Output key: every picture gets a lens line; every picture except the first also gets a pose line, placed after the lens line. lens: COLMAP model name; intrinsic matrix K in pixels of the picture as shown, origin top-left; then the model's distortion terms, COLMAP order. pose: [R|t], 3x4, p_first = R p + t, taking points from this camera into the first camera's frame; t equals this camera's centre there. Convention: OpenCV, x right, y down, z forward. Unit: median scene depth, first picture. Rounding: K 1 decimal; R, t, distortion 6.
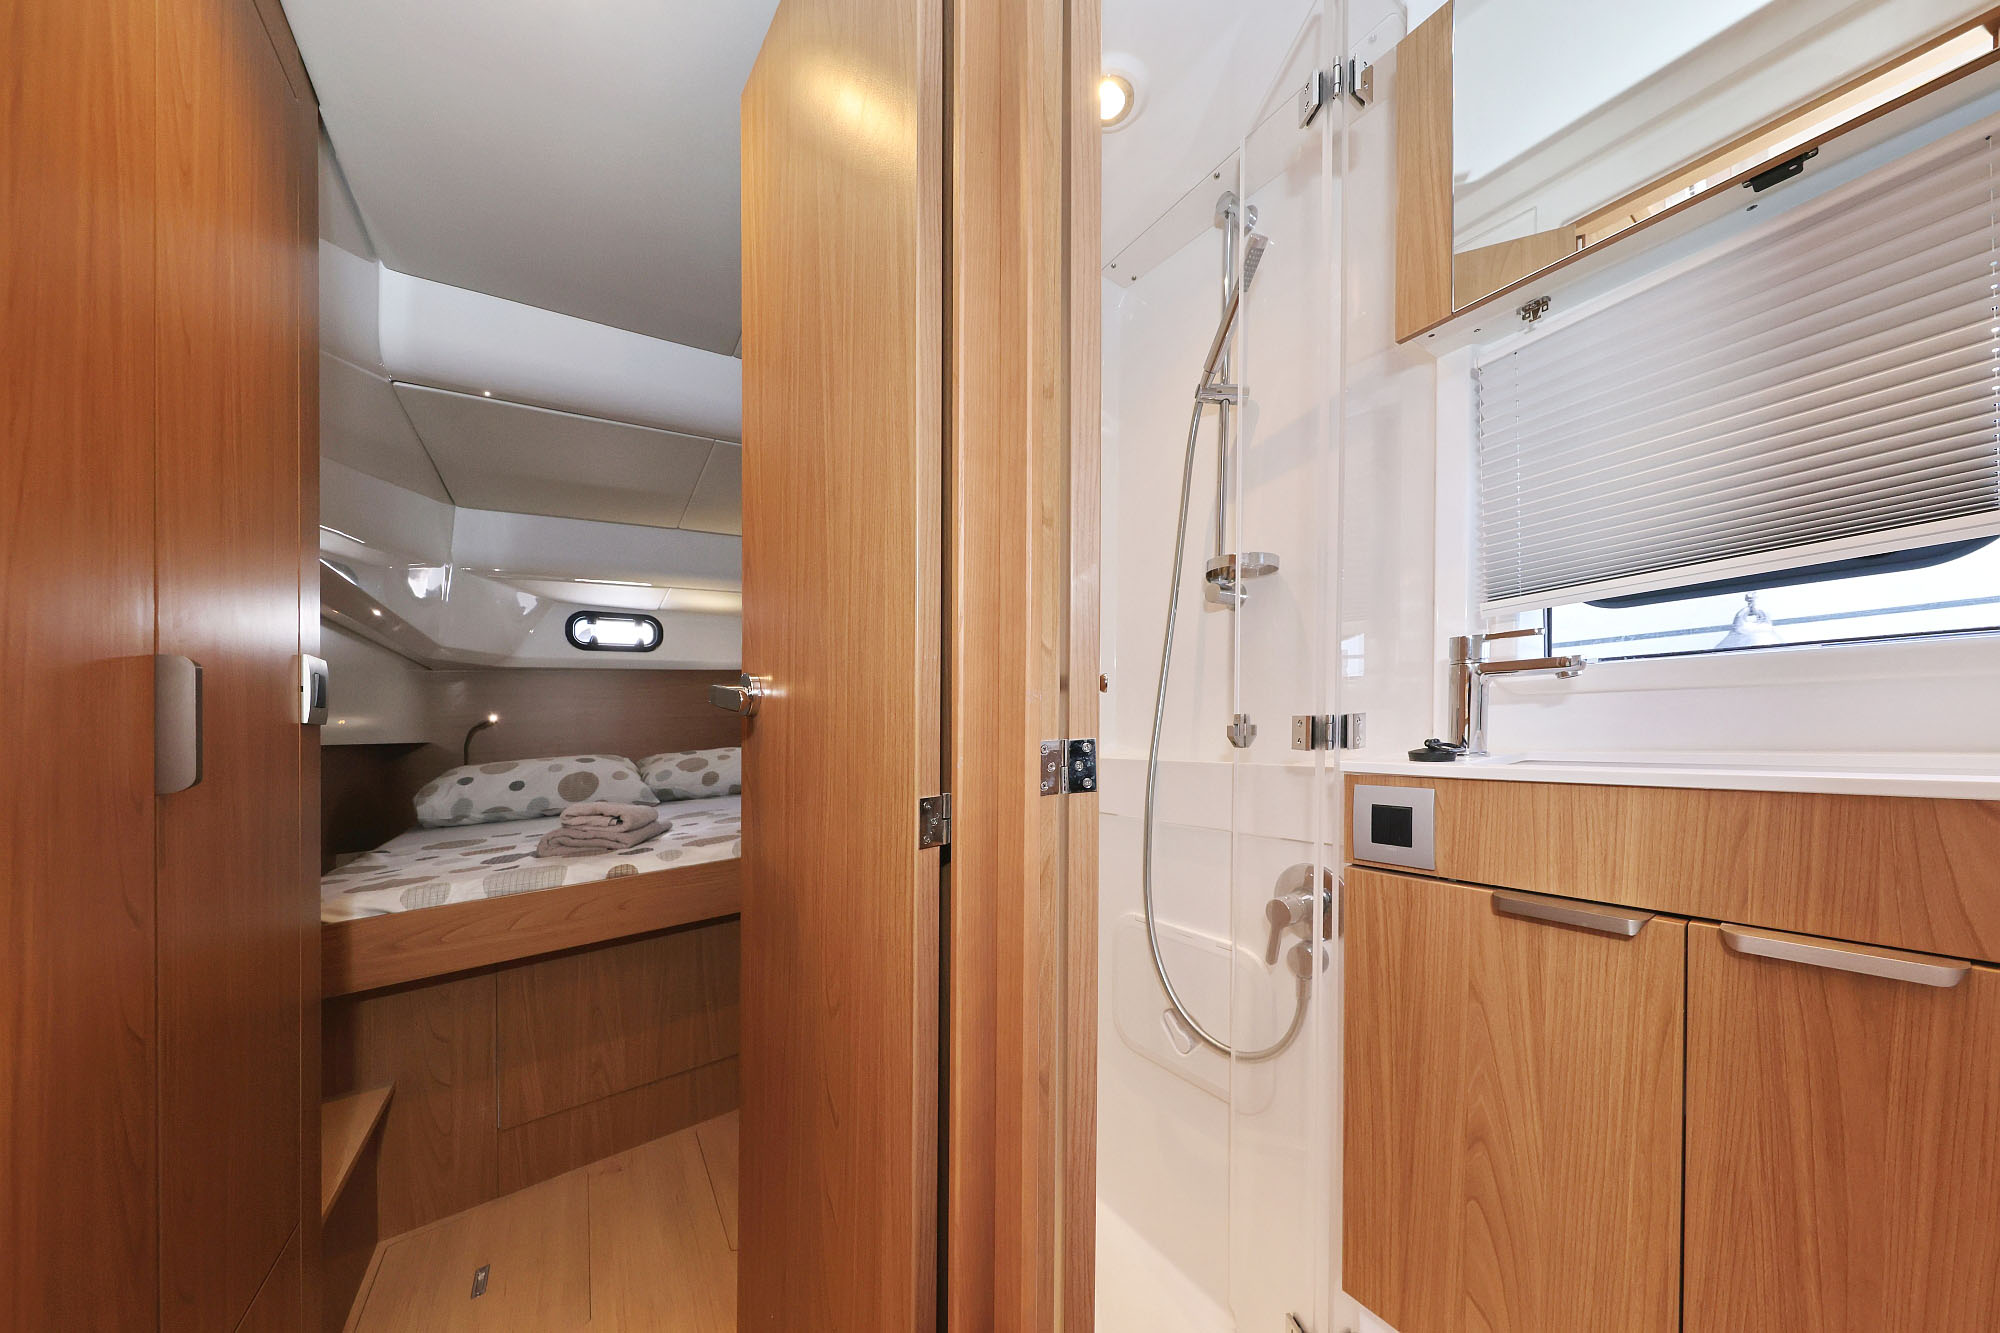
lens RADIAL K [[611.5, 0, 996.8], [0, 611.5, 674.6], [0, 0, 1]] dist [0.001117, 0.000050]
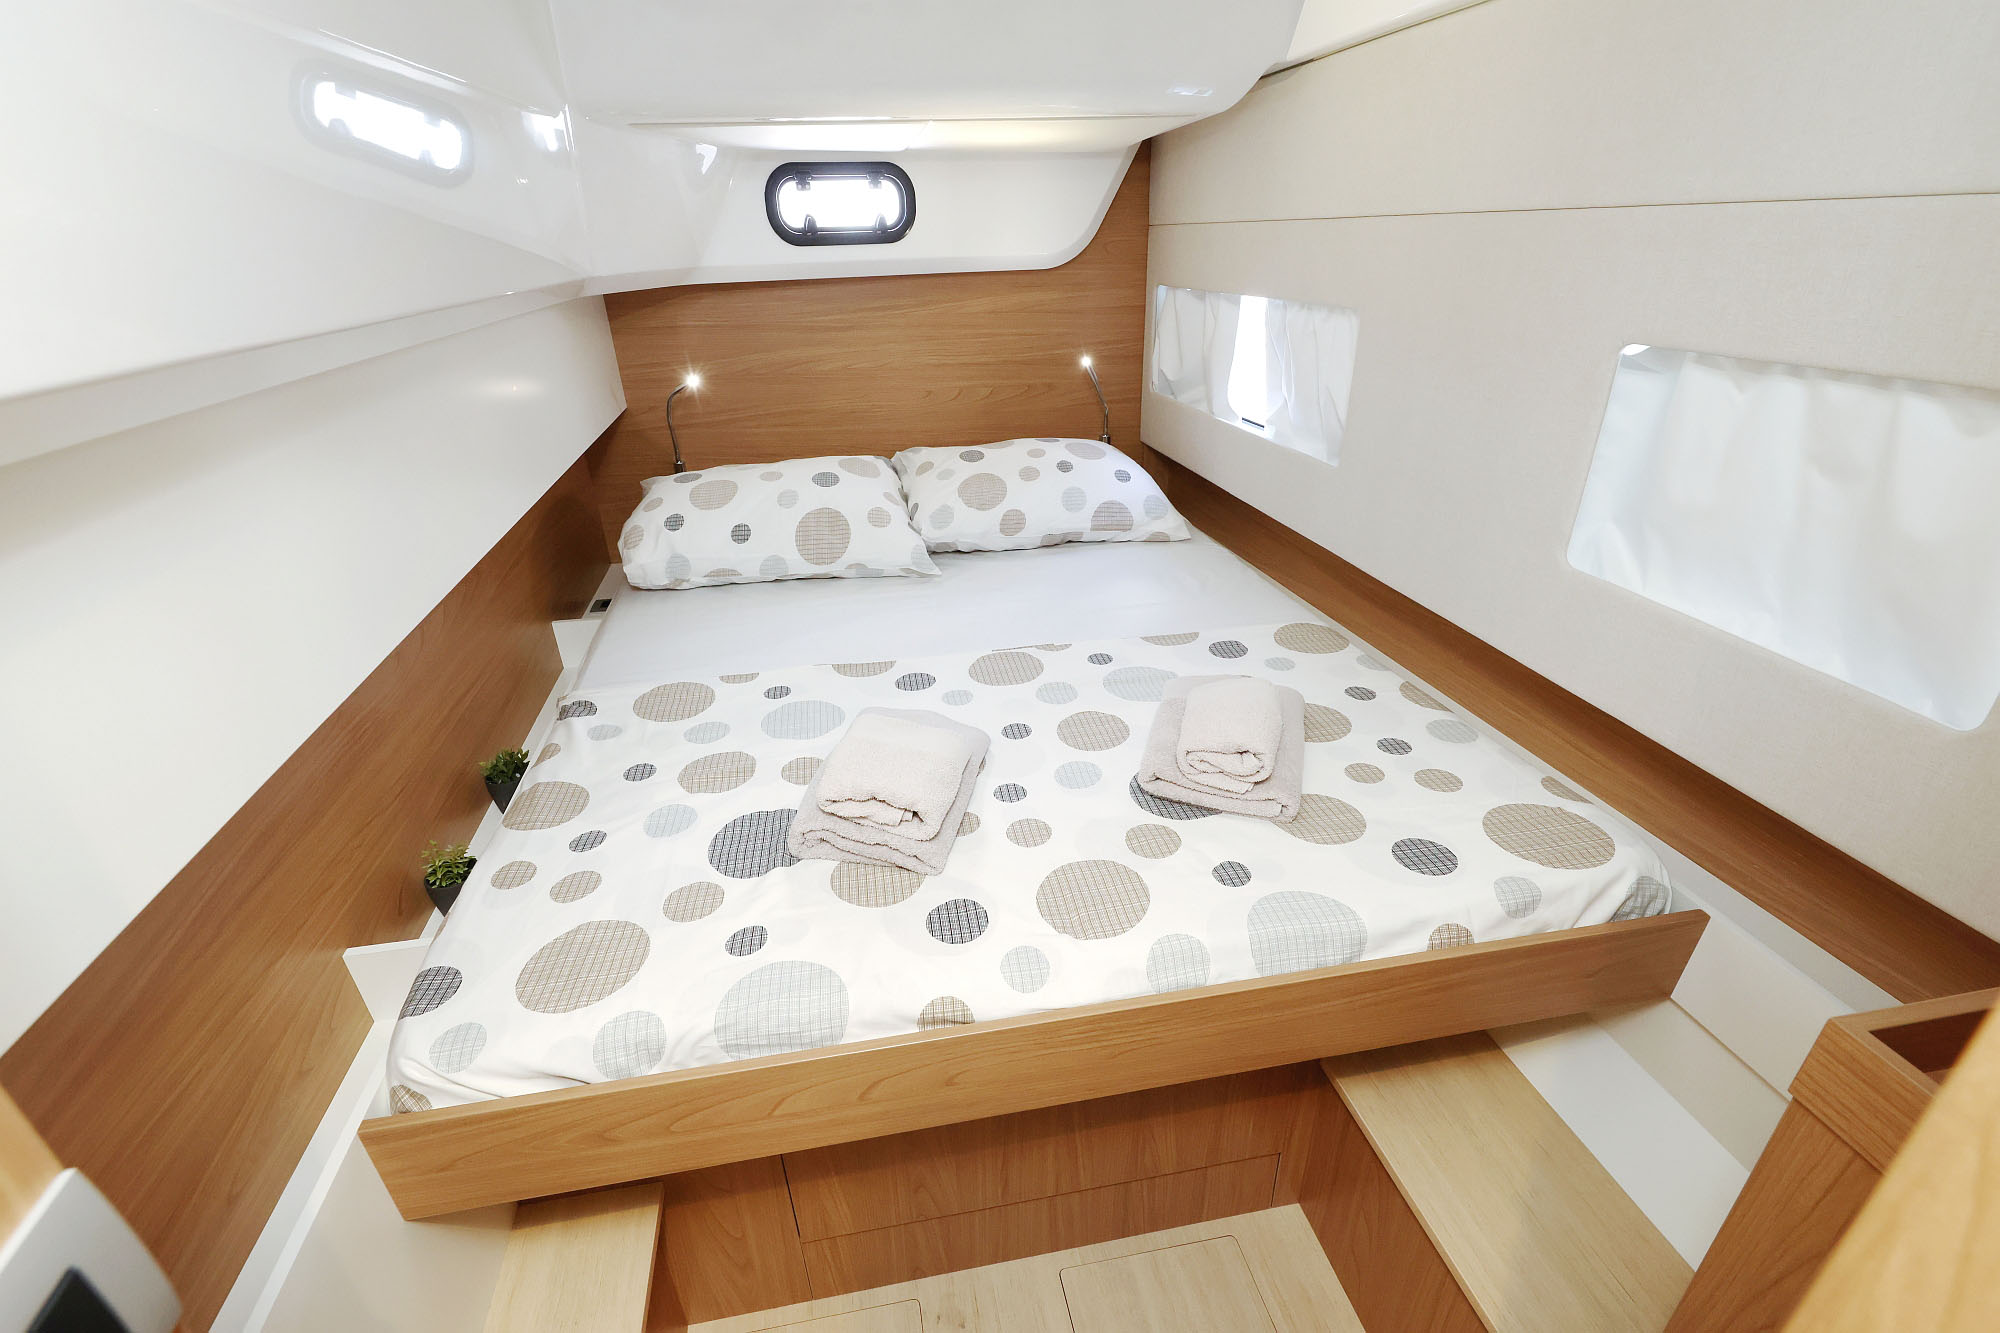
lens RADIAL K [[840.5, 0, 997.8], [0, 840.5, 675.0], [0, 0, 1]] dist [-0.000973, -0.000052]
pose [[0.925614, 0.192730, -0.325720, -0.203078], [0.004722, 0.854680, 0.519134, -0.129605], [0.378439, -0.482056, 0.790194, 0.307569]]
